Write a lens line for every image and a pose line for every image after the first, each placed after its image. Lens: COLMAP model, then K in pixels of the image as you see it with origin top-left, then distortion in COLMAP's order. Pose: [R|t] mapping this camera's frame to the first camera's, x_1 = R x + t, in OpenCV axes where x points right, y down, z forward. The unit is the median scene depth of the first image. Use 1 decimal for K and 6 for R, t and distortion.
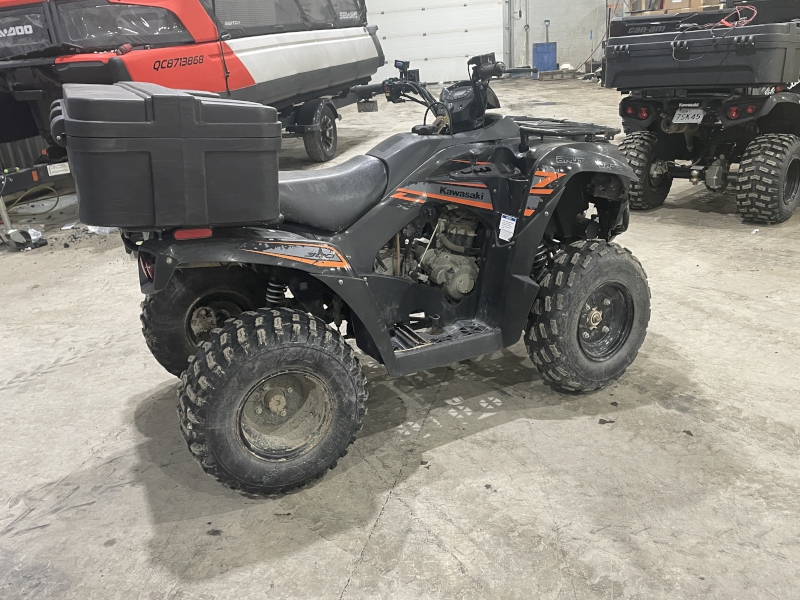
lens RADIAL K [[673.8, 0, 400.0], [0, 673.8, 300.0], [0, 0, 1]] dist [0.031497, -0.010642]
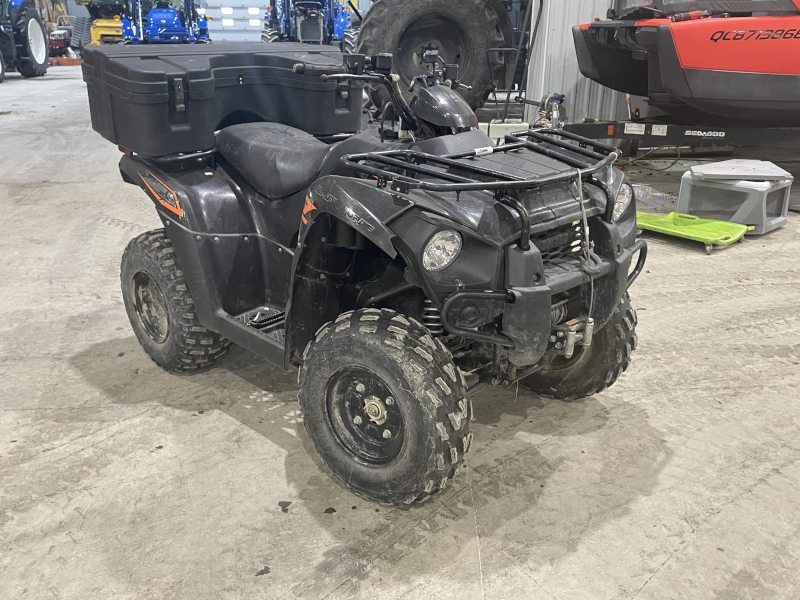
lens RADIAL K [[698.7, 0, 400.0], [0, 698.7, 300.0], [0, 0, 1]] dist [0.004633, -0.001282]
pose [[0.358018, 0.408055, -0.839830, 0.948303], [-0.366472, 0.888685, 0.275566, -0.322006], [0.858790, 0.209117, 0.467706, 0.660115]]
